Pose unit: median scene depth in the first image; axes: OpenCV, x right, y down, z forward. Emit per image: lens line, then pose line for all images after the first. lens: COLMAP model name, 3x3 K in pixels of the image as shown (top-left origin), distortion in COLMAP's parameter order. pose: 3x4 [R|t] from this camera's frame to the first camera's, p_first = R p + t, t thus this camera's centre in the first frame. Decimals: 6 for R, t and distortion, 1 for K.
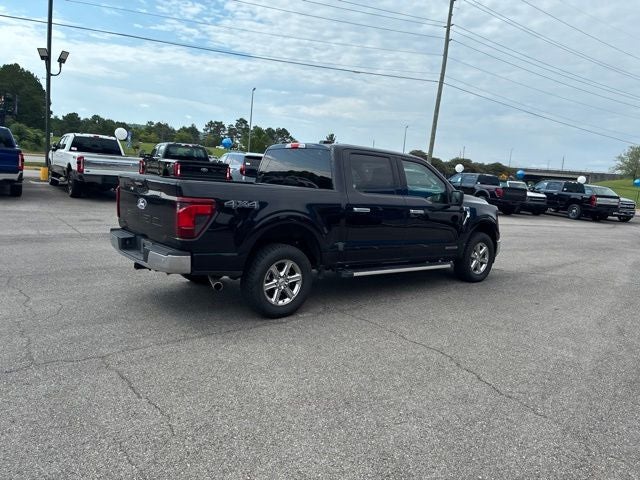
lens RADIAL K [[486.8, 0, 321.4], [0, 486.8, 240.0], [0, 0, 1]] dist [0.049885, -0.069779]
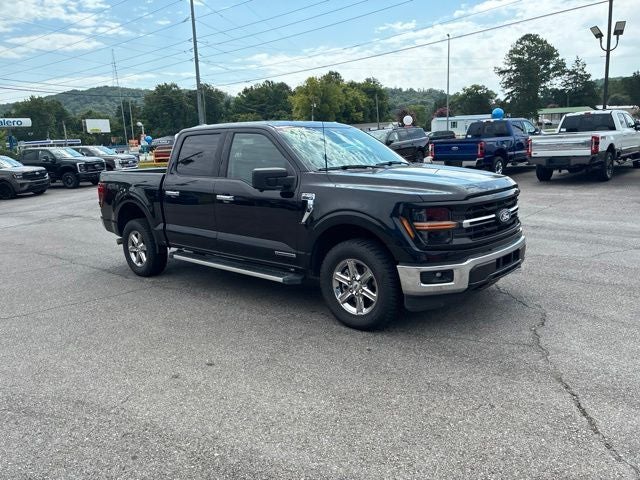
lens RADIAL K [[476.0, 0, 326.0], [0, 476.0, 239.7], [0, 0, 1]] dist [0.044664, -0.058577]
pose [[0.163193, 0.112349, -0.980176, 0.375690], [-0.076714, 0.991932, 0.100924, -0.030431], [0.983607, 0.058723, 0.170495, 0.389574]]
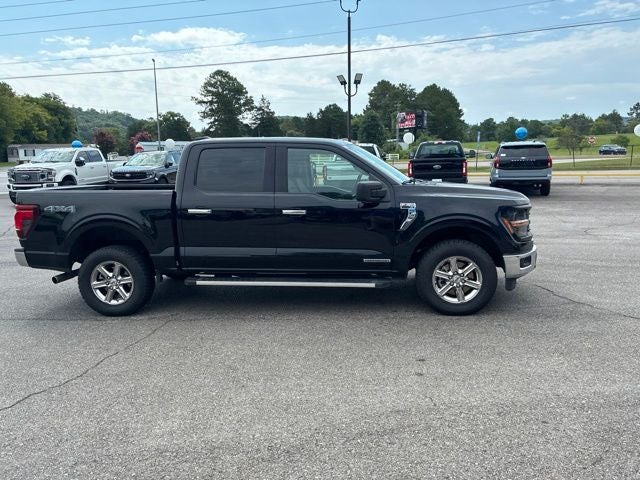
lens RADIAL K [[483.8, 0, 320.7], [0, 483.8, 231.9], [0, 0, 1]] dist [0.037045, -0.036847]
pose [[0.688786, 0.017338, -0.724757, 0.298600], [-0.026592, 0.999645, -0.001358, -0.009459], [0.724476, 0.020208, 0.689003, 0.185724]]
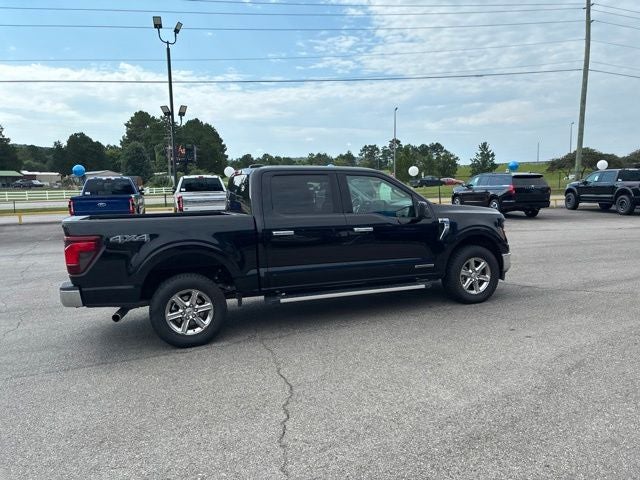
lens RADIAL K [[488.7, 0, 318.8], [0, 488.7, 238.9], [0, 0, 1]] dist [0.020184, -0.007227]
pose [[0.941785, -0.066399, -0.329594, 0.157259], [0.052674, 0.997339, -0.050410, 0.000652], [0.332064, 0.030115, 0.942776, 0.041140]]
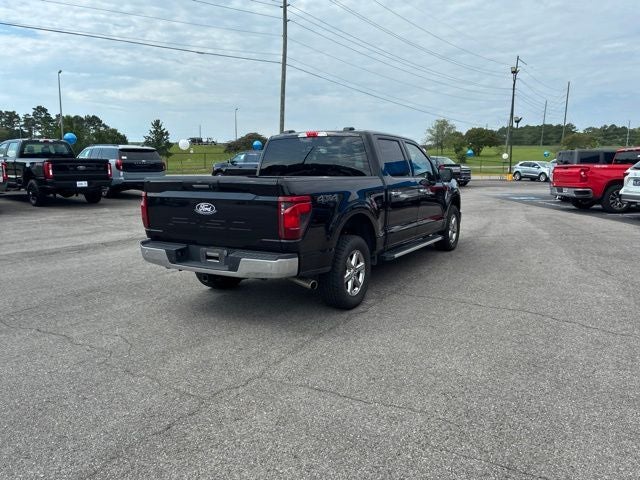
lens RADIAL K [[487.3, 0, 323.3], [0, 487.3, 254.9], [0, 0, 1]] dist [0.048063, -0.063655]
pose [[0.937018, -0.133909, 0.322592, -0.140478], [0.113769, 0.990233, 0.080588, -0.011523], [-0.330233, -0.038812, 0.943101, 0.023633]]
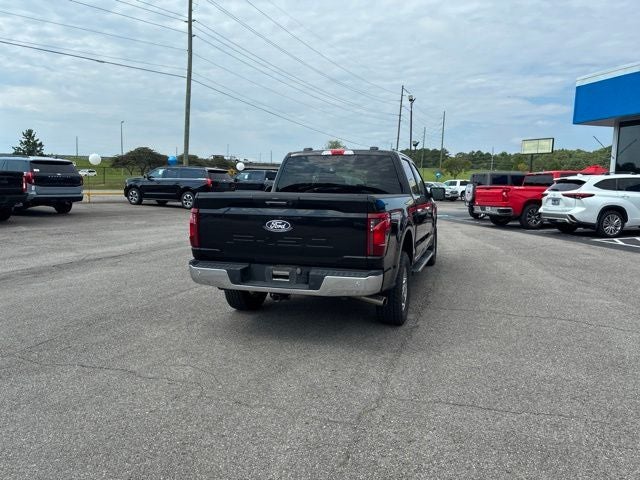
lens RADIAL K [[490.6, 0, 324.9], [0, 490.6, 241.5], [0, 0, 1]] dist [0.053272, -0.077630]
pose [[0.837902, -0.122889, 0.531807, -0.229972], [0.117462, 0.992094, 0.044182, -0.022750], [-0.533032, 0.025447, 0.845712, 0.066698]]
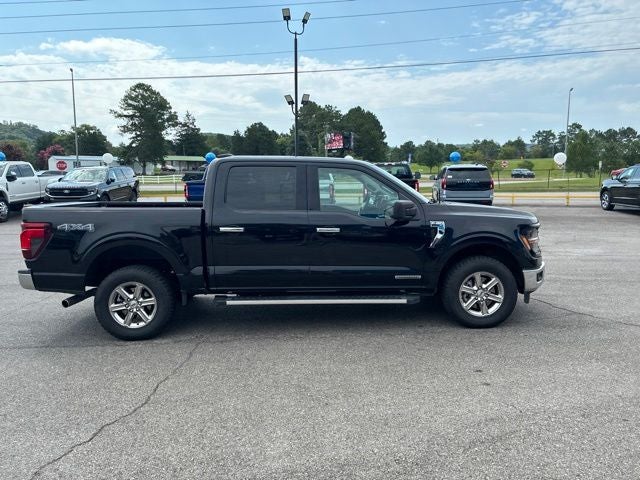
lens RADIAL K [[483.1, 0, 319.4], [0, 483.1, 237.4], [0, 0, 1]] dist [0.053048, -0.069364]
pose [[0.790638, -0.004229, -0.612270, 0.252211], [-0.019070, 0.999321, -0.031528, -0.007714], [0.611987, 0.036603, 0.790020, 0.137428]]
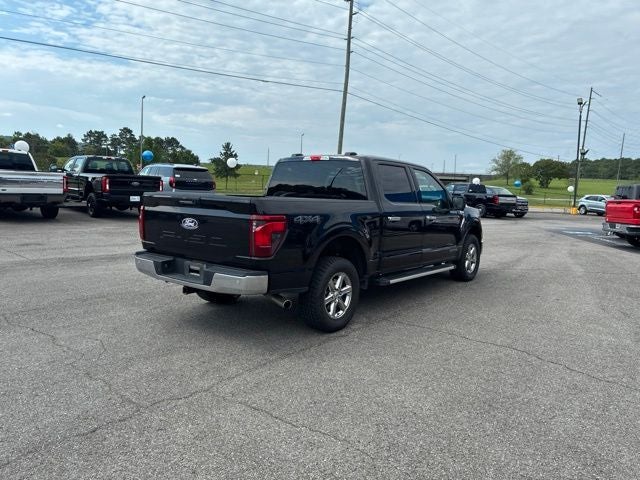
lens RADIAL K [[488.2, 0, 321.8], [0, 488.2, 237.8], [0, 0, 1]] dist [0.049608, -0.067096]
pose [[0.975958, -0.056946, 0.210389, -0.096518], [0.061222, 0.998028, -0.013862, -0.005611], [-0.209184, 0.026410, 0.977520, 0.008963]]
